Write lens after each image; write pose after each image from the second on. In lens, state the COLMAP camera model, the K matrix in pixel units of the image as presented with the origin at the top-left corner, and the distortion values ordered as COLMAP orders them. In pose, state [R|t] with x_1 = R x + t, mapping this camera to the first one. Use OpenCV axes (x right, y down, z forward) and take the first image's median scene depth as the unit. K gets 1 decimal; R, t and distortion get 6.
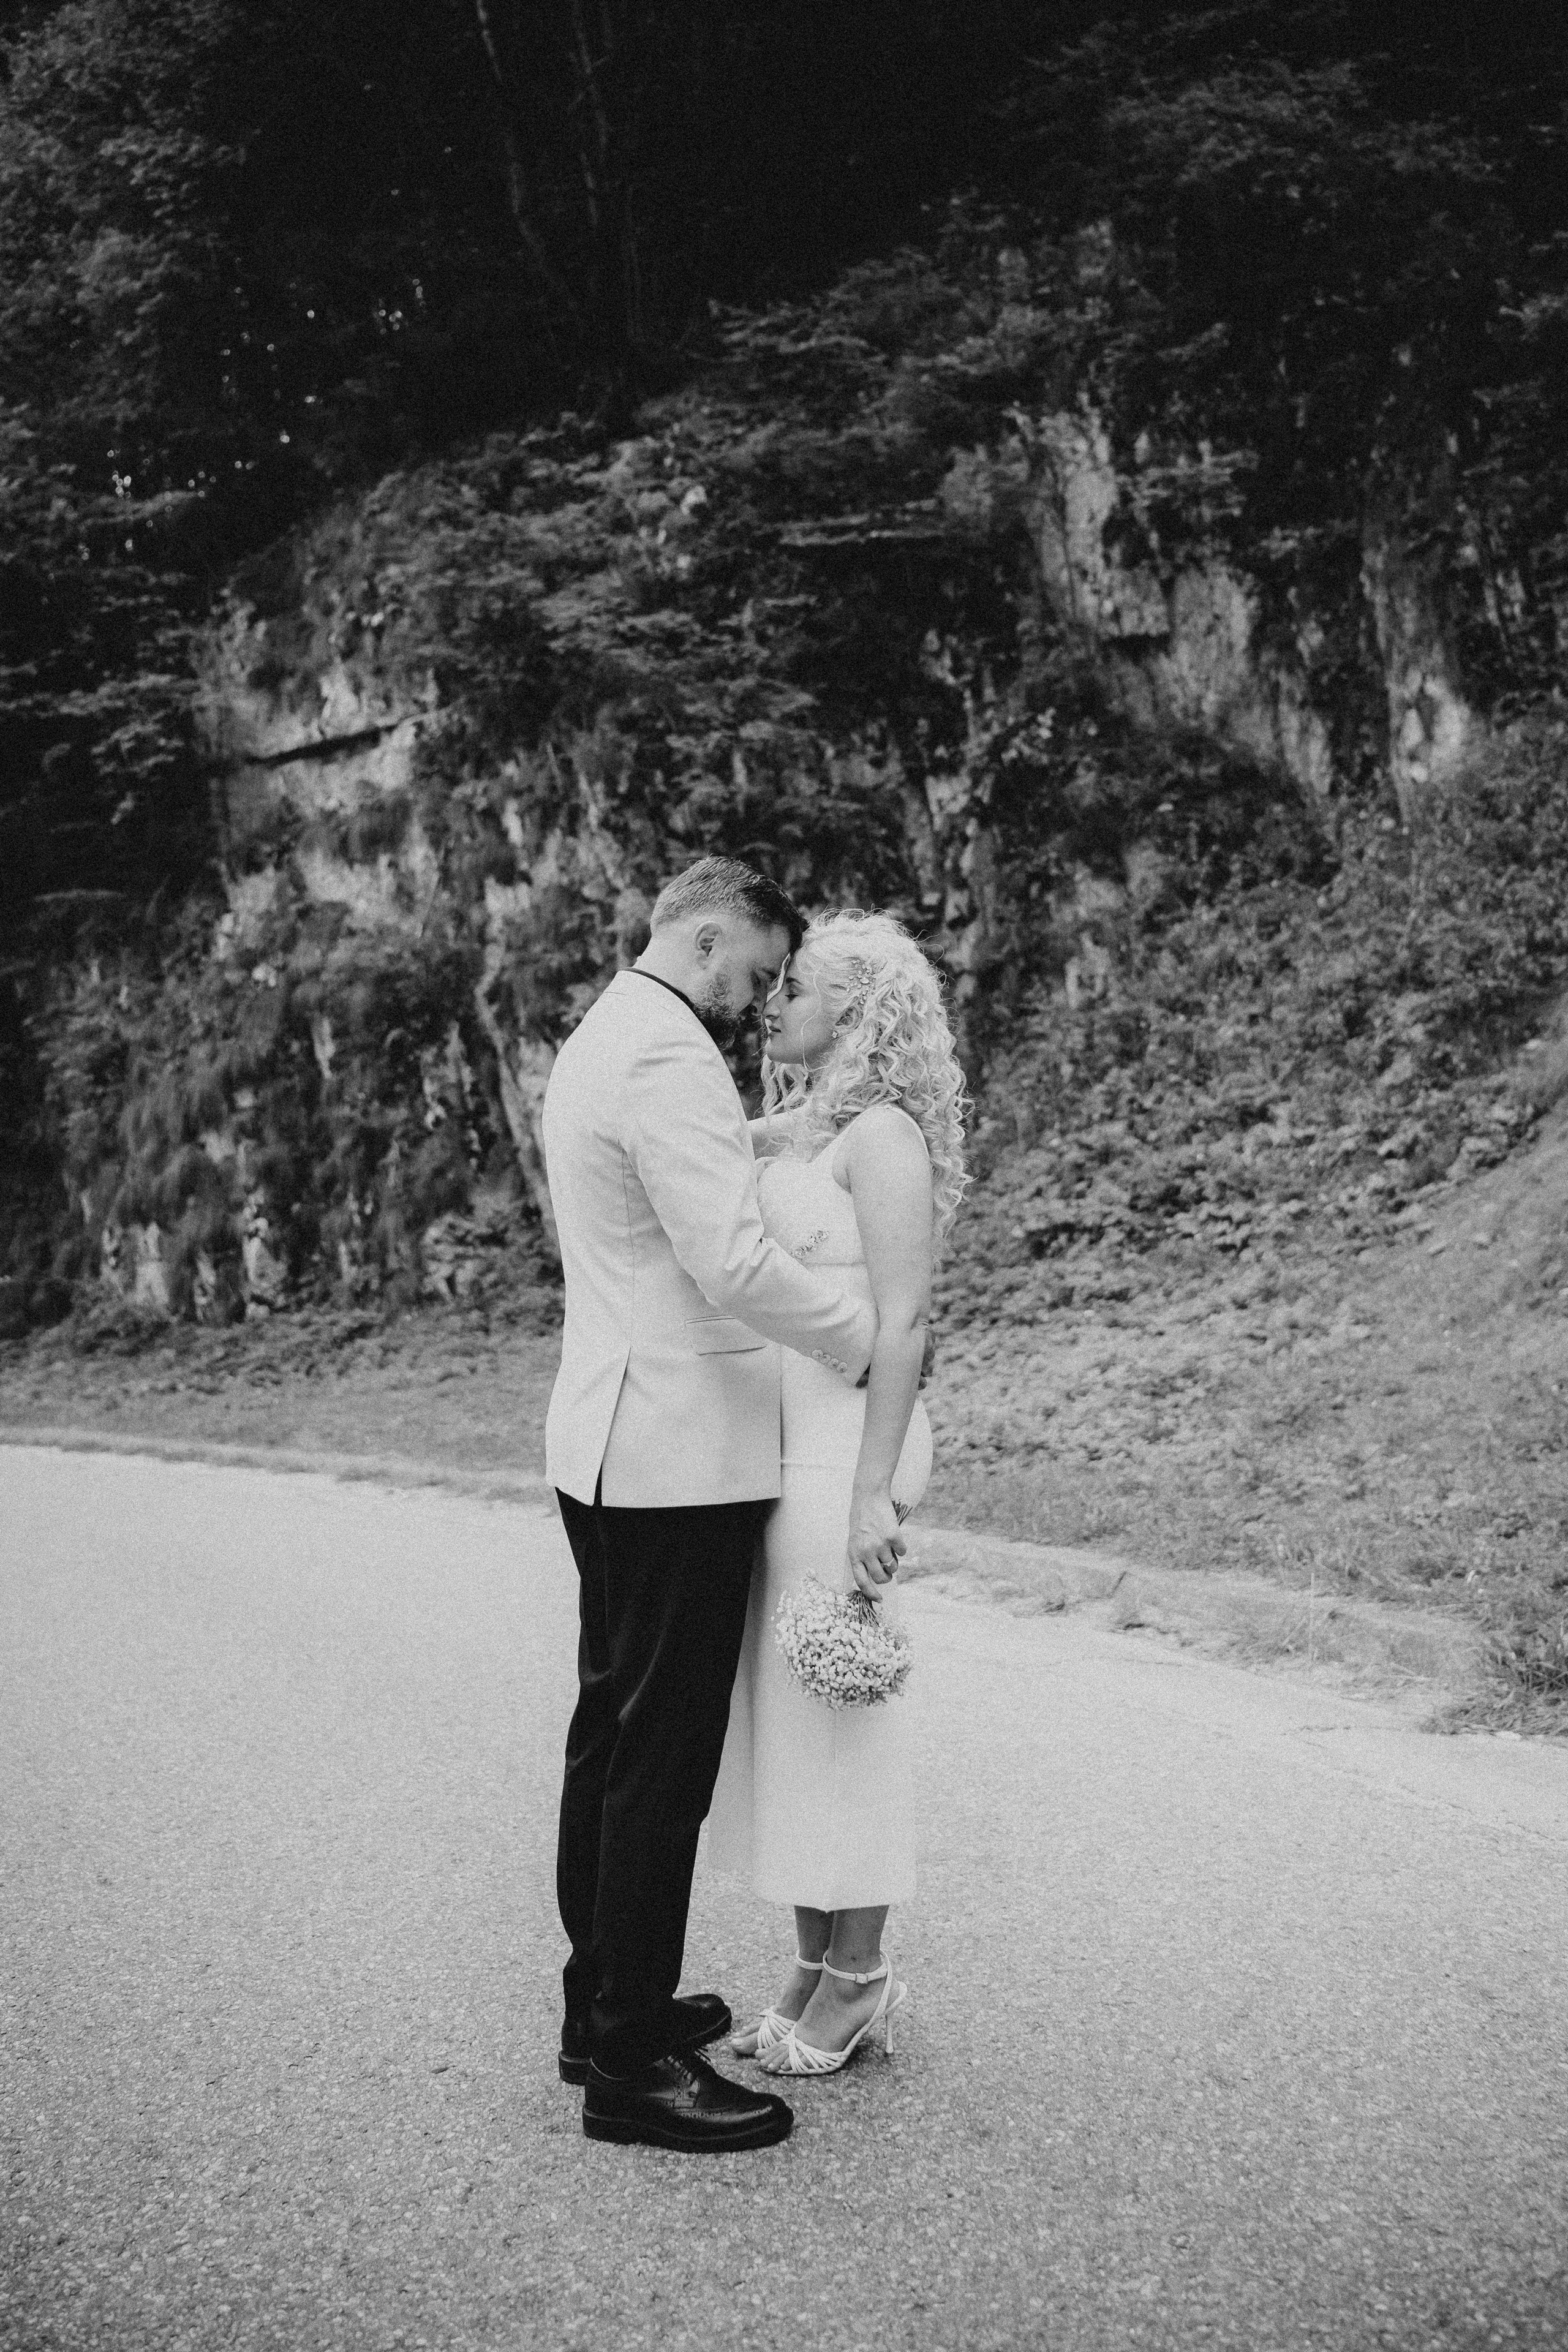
lens RADIAL K [[1936.2, 0, 784.0], [0, 1936.2, 1176.0], [0, 0, 1]] dist [-0.005598, -0.001540]
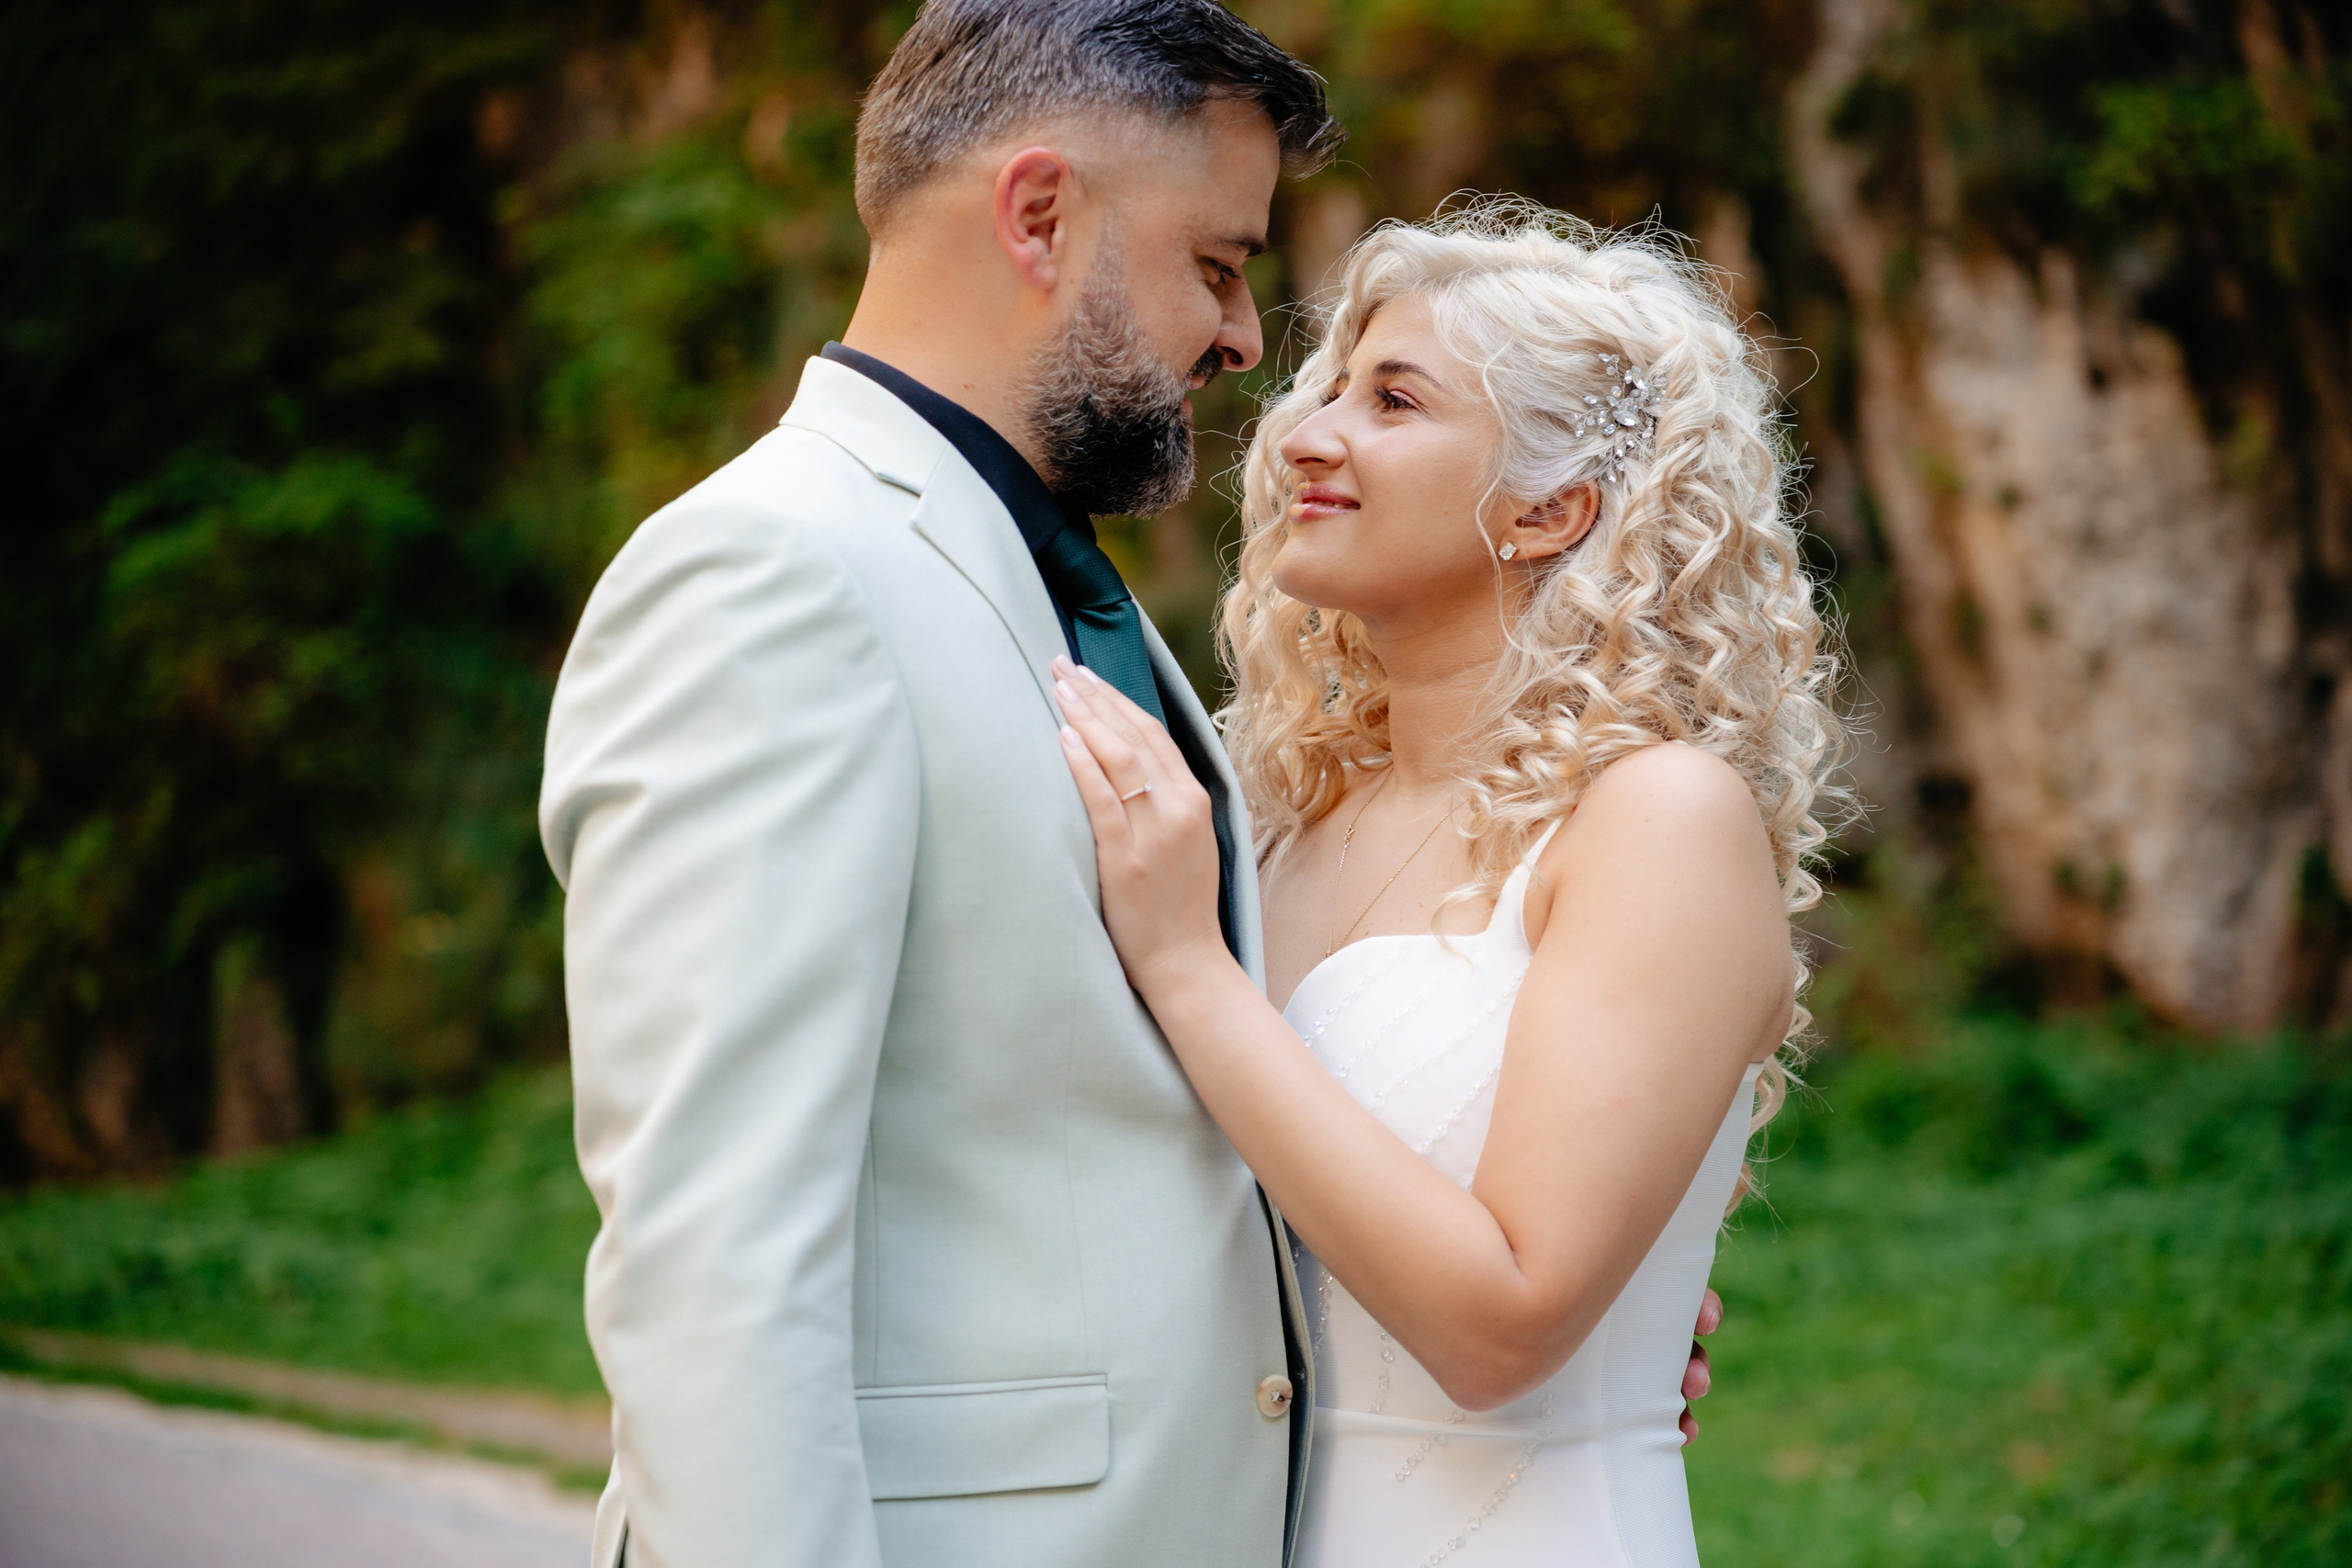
lens RADIAL K [[4907.2, 0, 1176.0], [0, 4907.2, 784.0], [0, 0, 1]] dist [-0.044580, -0.216986]
pose [[0.971059, 0.031543, -0.236746, -0.060026], [-0.027881, 0.999434, 0.018803, 0.005599], [0.237205, -0.011658, 0.971390, 0.166409]]
